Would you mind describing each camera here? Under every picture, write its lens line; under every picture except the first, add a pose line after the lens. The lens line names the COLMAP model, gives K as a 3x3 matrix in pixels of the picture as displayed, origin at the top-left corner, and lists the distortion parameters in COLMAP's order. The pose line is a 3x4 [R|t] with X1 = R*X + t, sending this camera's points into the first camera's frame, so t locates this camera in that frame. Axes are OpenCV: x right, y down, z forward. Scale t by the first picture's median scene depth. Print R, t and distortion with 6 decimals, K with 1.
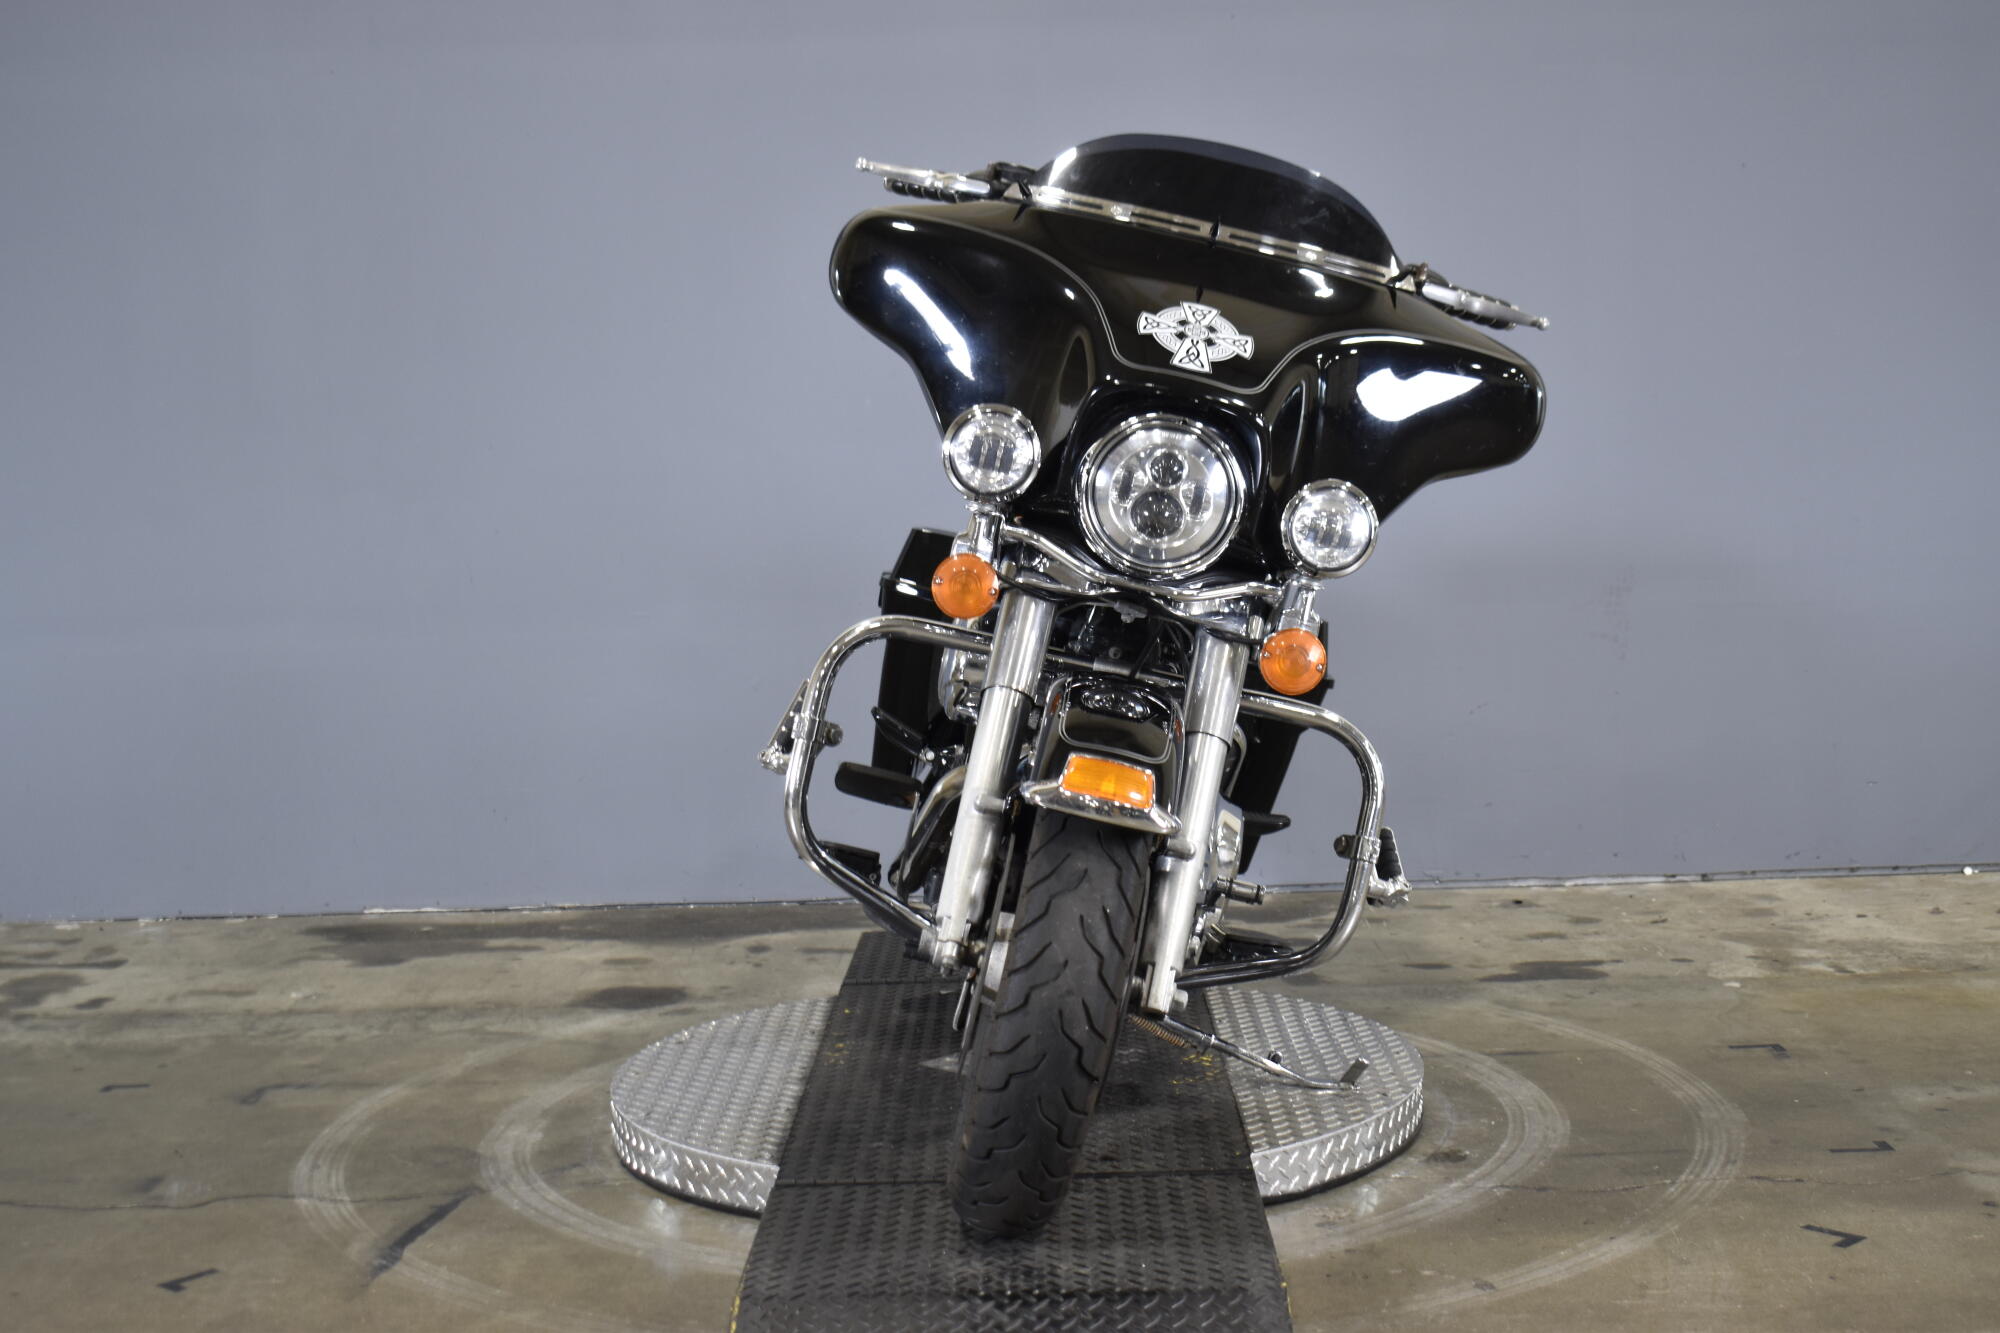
lens RADIAL K [[2688.7, 0, 1000.7], [0, 2688.7, 664.8], [0, 0, 1]] dist [-0.030532, 0.000000]
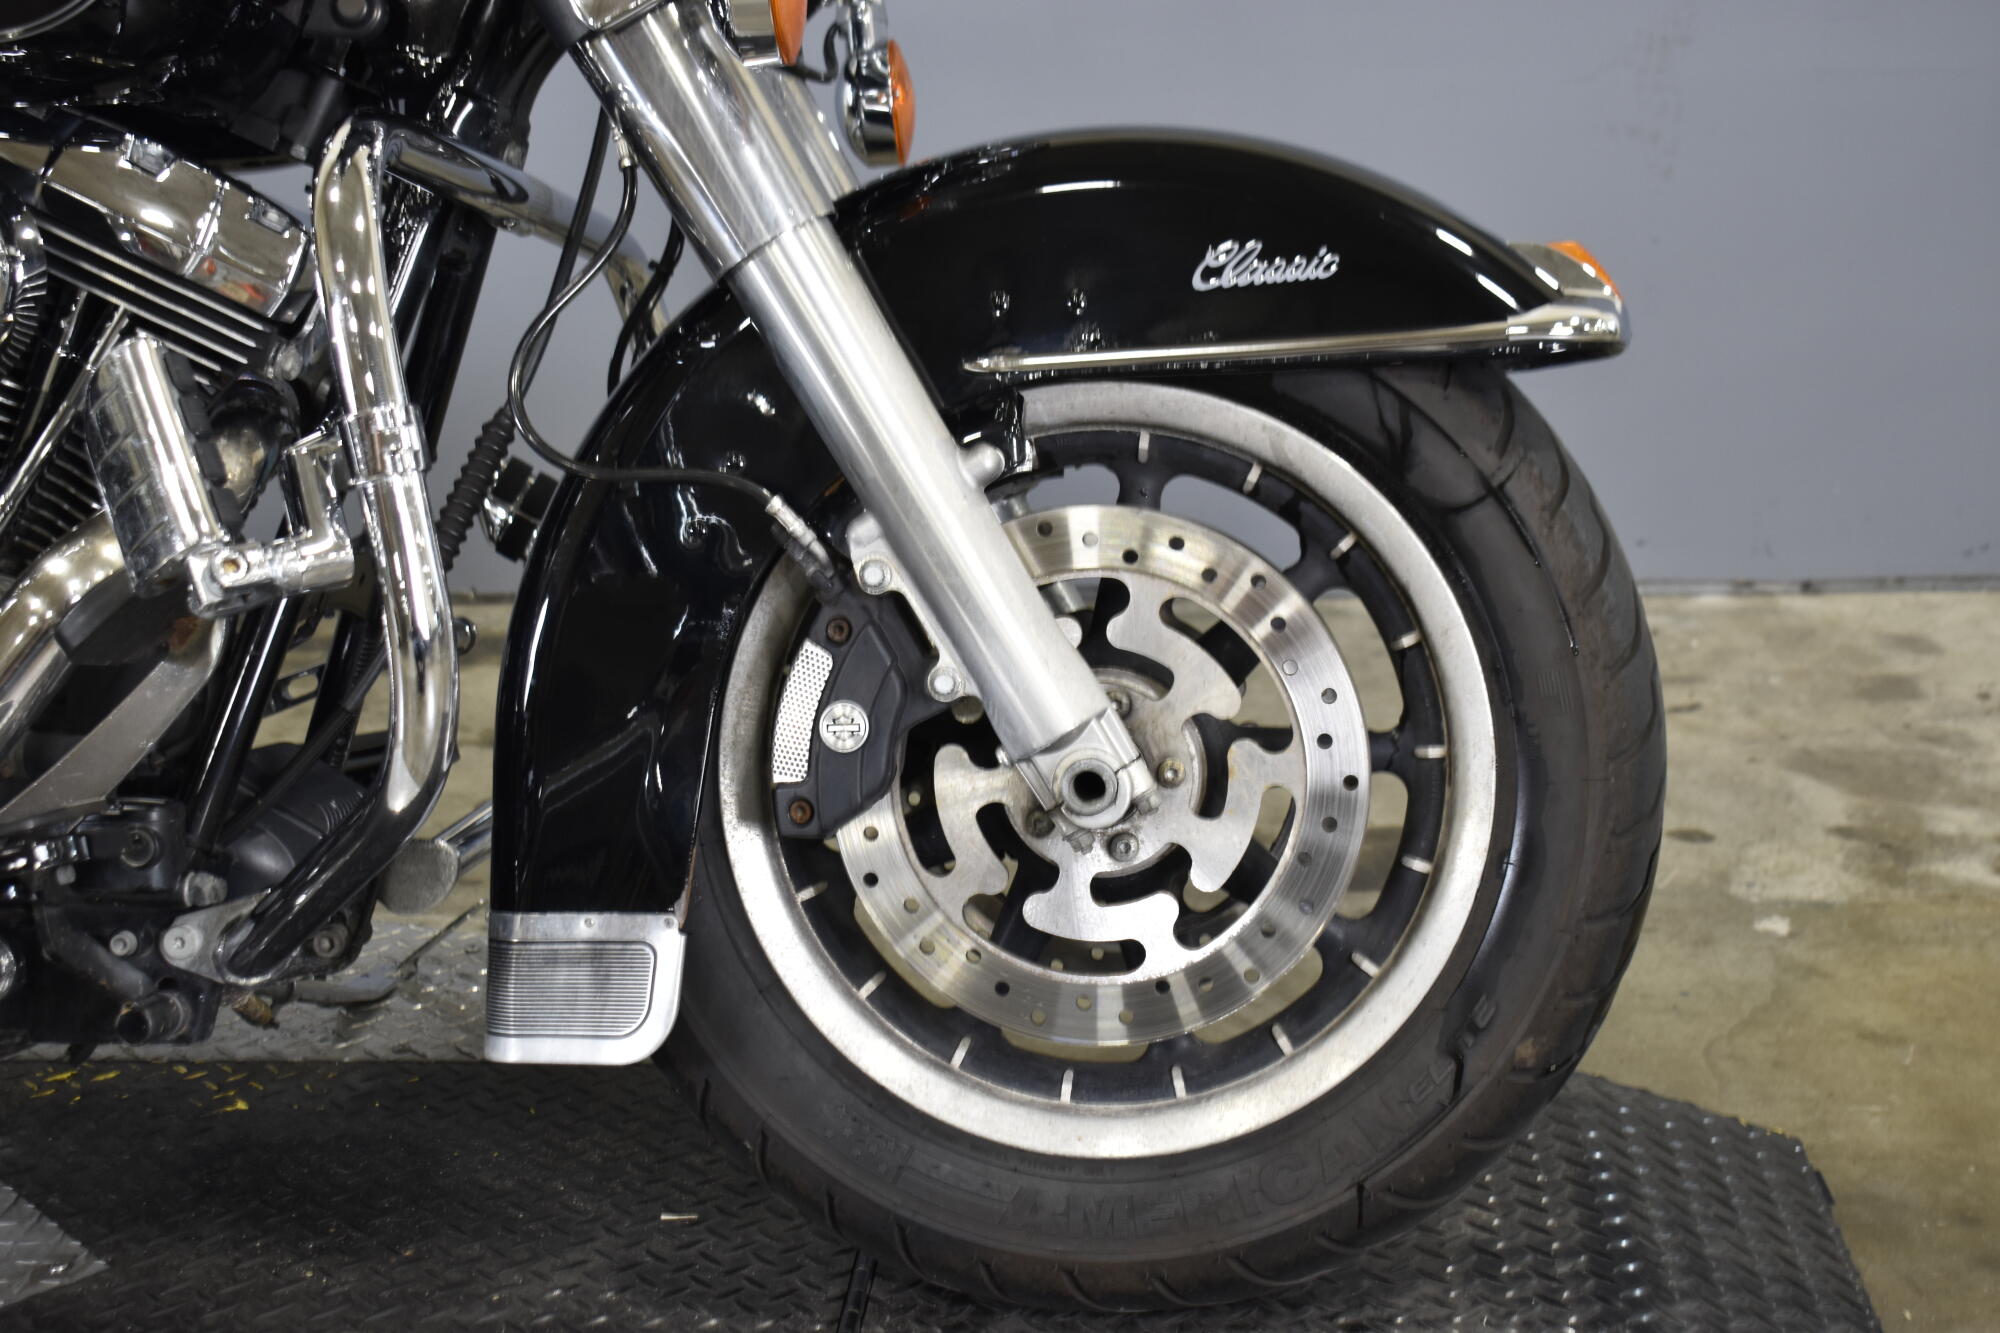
lens RADIAL K [[2876.1, 0, 1002.7], [0, 2876.1, 667.7], [0, 0, 1]] dist [-0.020757, 0.000000]
pose [[0.996891, 0.015435, -0.077269, 0.202919], [0.000340, 0.979776, 0.200098, -0.028195], [0.078795, -0.199503, 0.976724, 0.584813]]
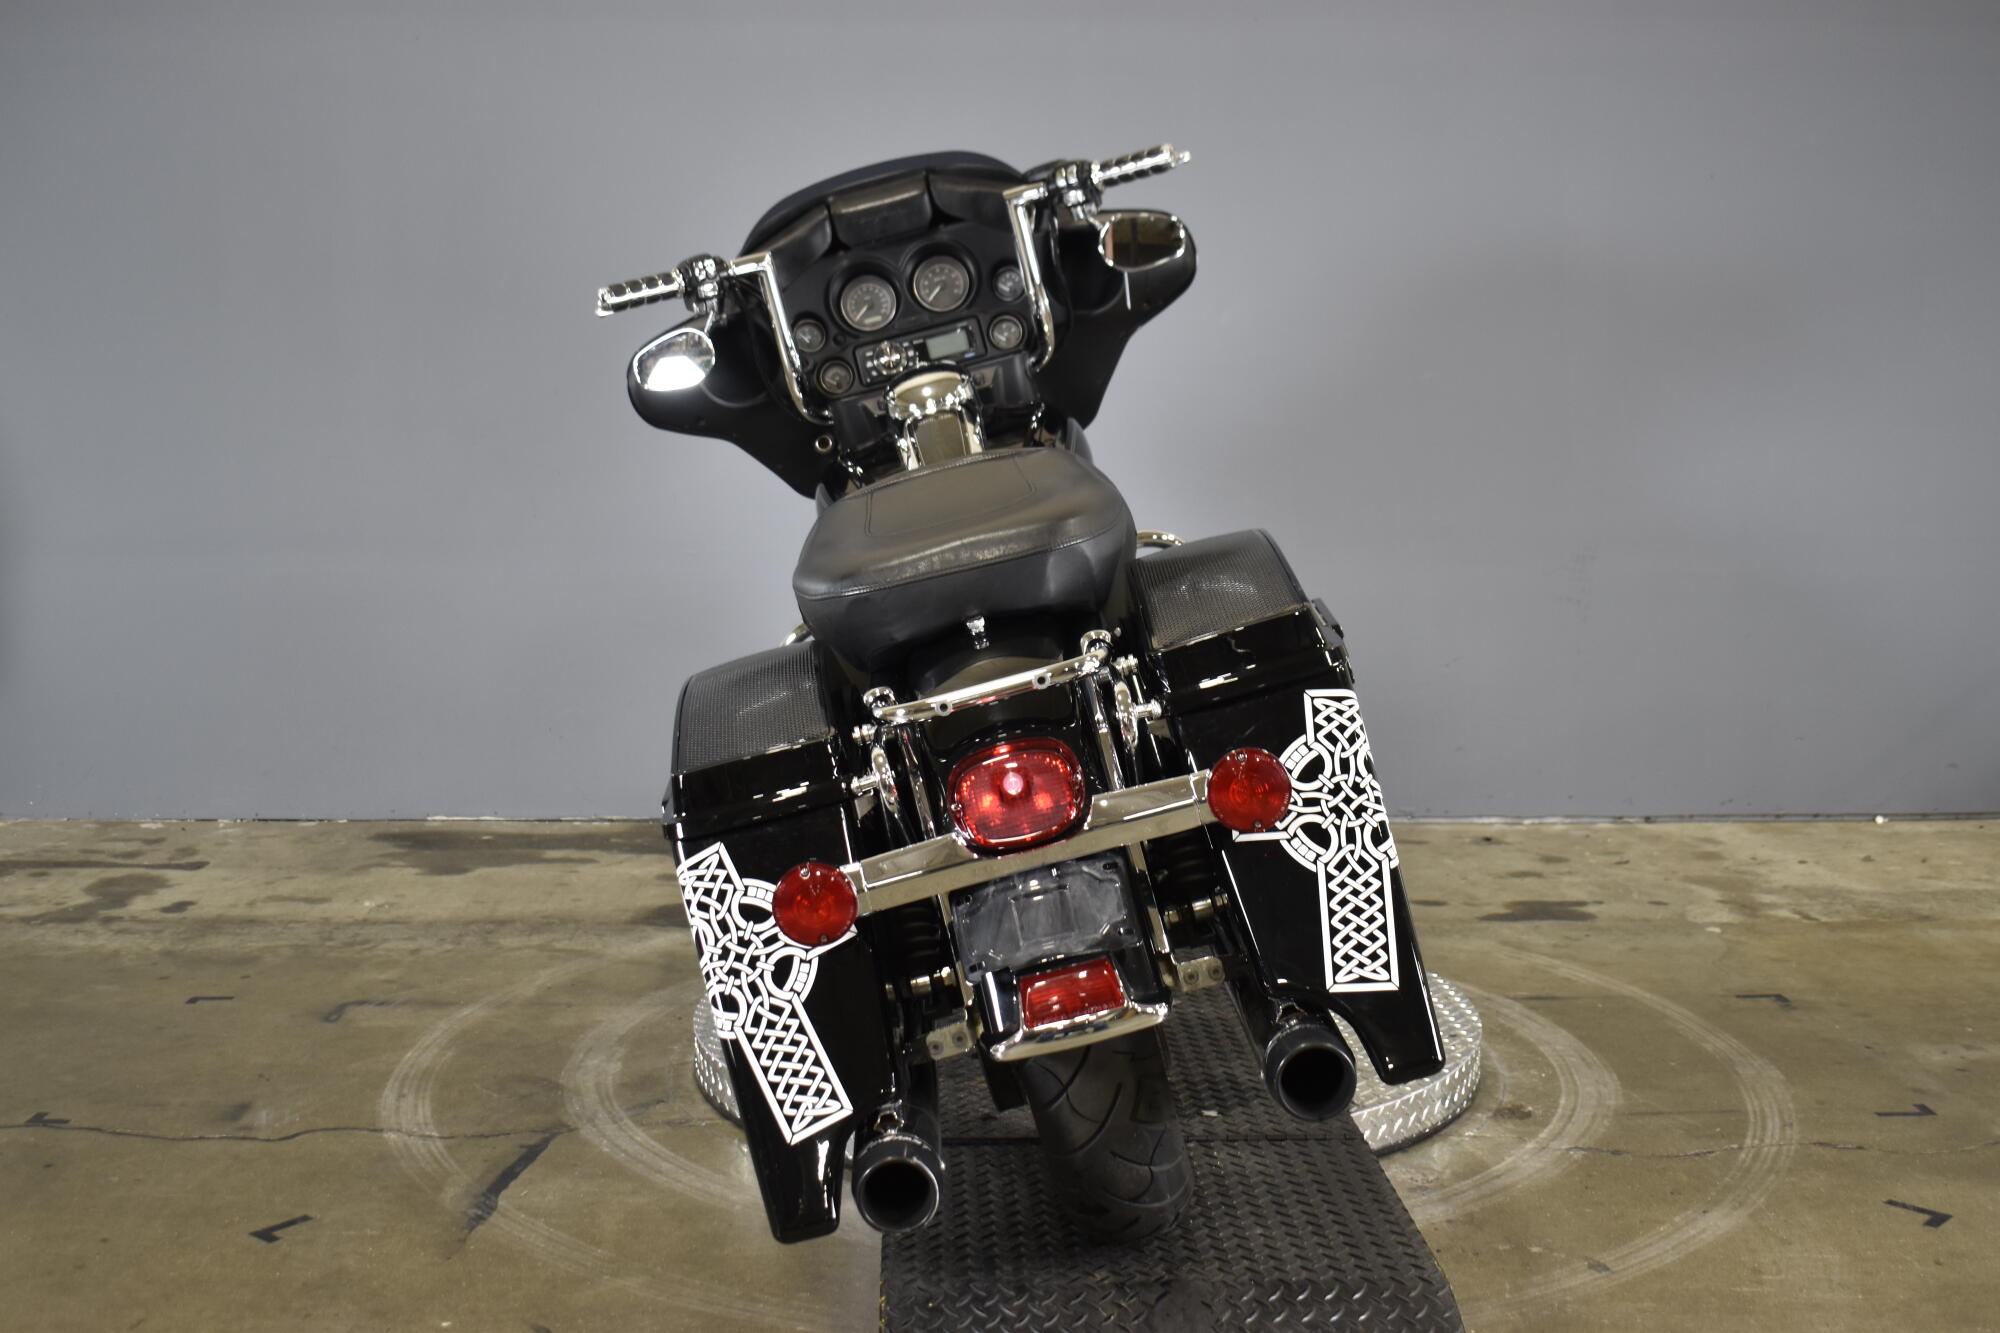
lens RADIAL K [[2179.0, 0, 1001.3], [0, 2179.0, 669.8], [0, 0, 1]] dist [-0.061077, 0.000000]
pose [[0.998632, 0.028928, 0.043564, -0.063743], [-0.030535, 0.998860, 0.036683, -0.010234], [-0.042453, -0.037963, 0.998377, 0.164216]]
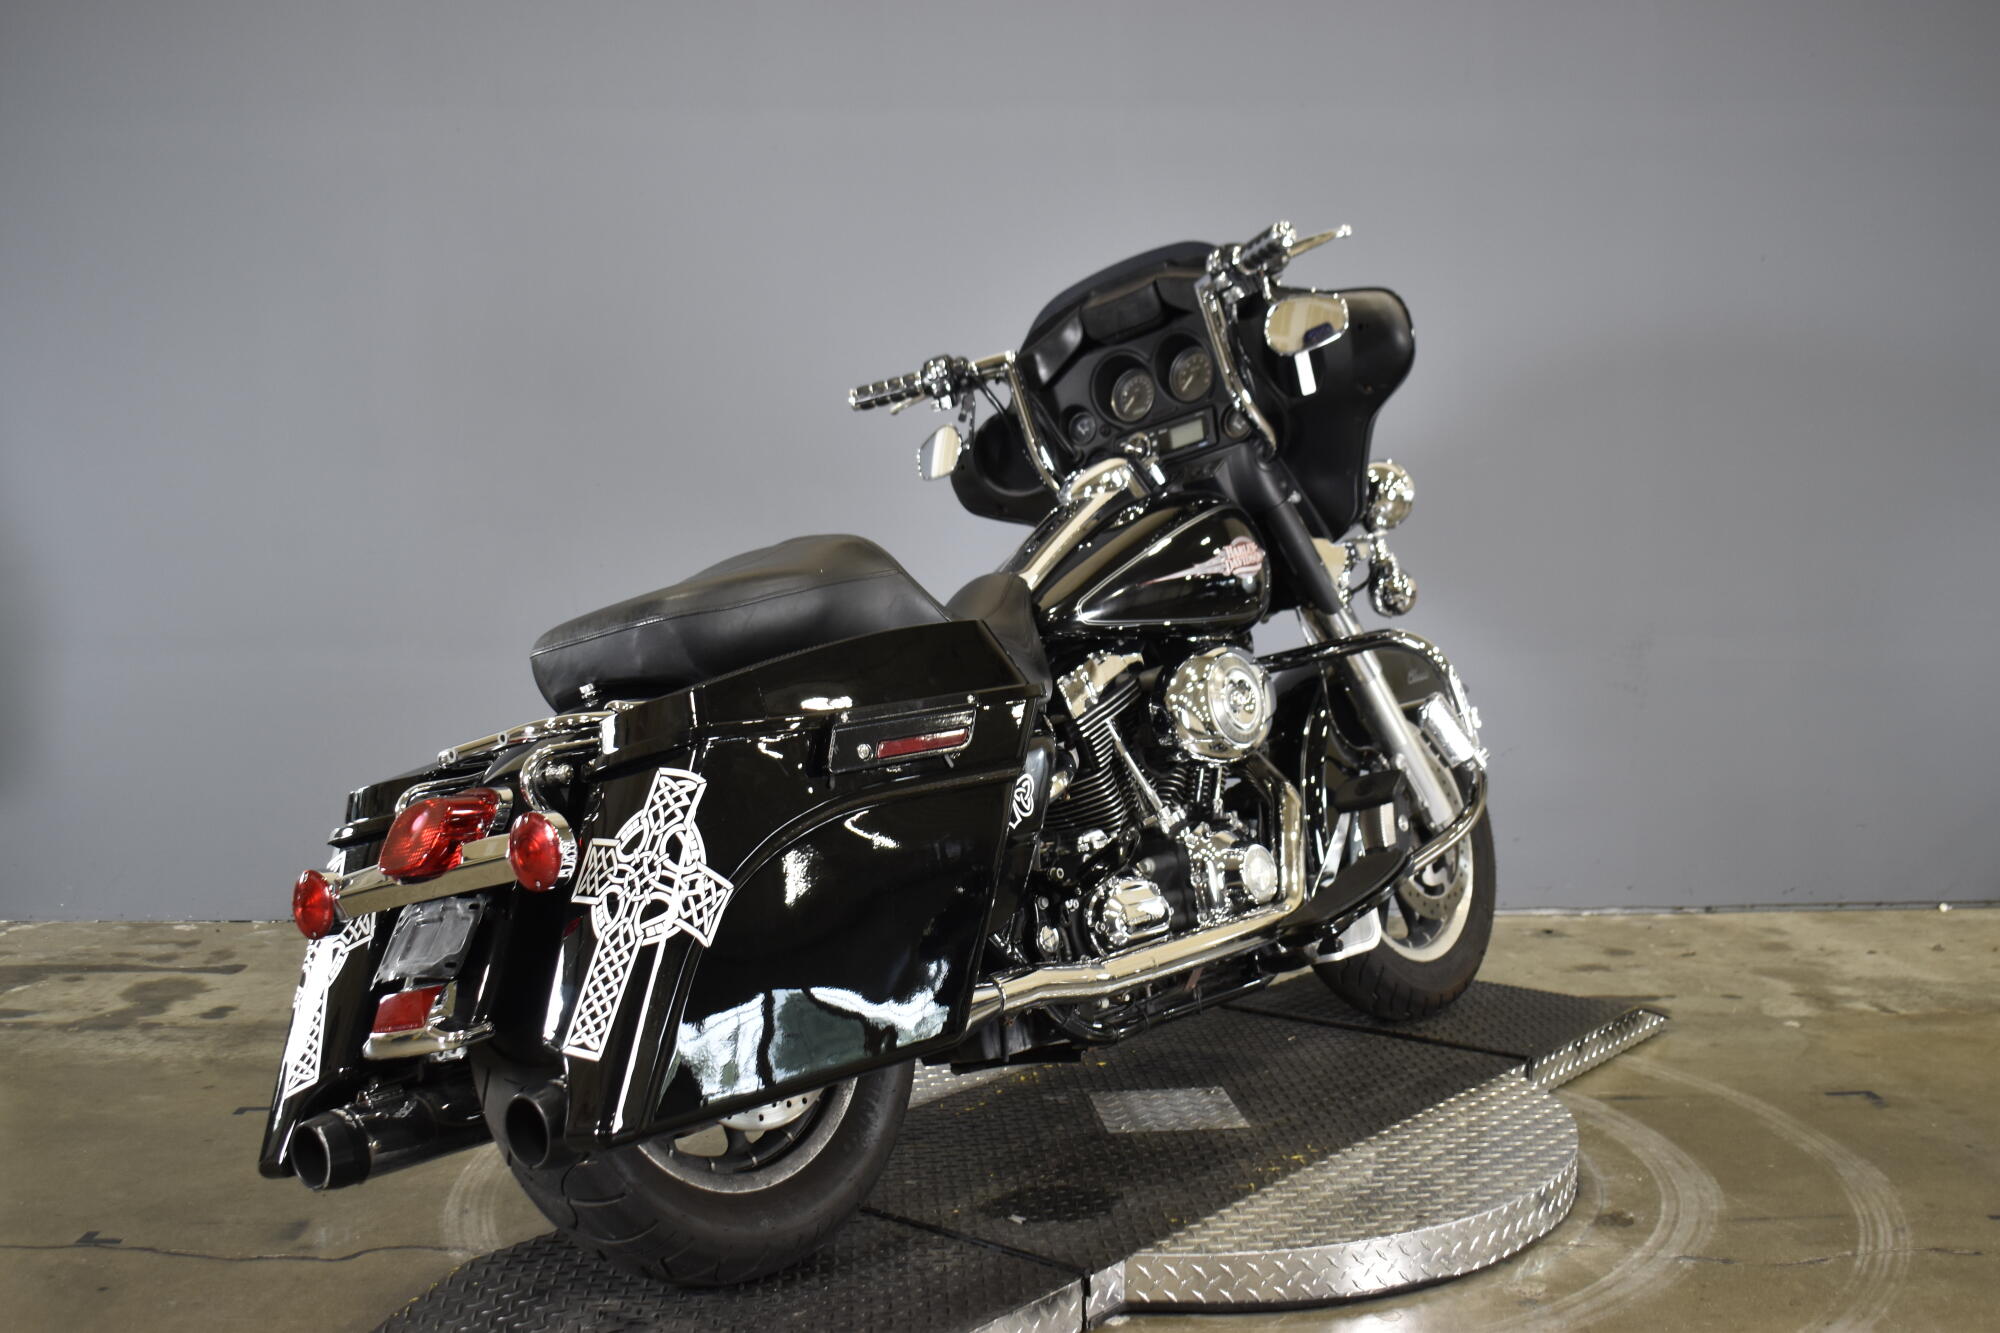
lens RADIAL K [[2179.0, 0, 1000.9], [0, 2179.0, 670.7], [0, 0, 1]] dist [-0.061077, 0.000000]
pose [[0.998826, 0.023257, 0.042491, -0.090019], [-0.023152, 0.999728, -0.002963, -0.011953], [-0.042549, 0.001975, 0.999092, 0.184859]]
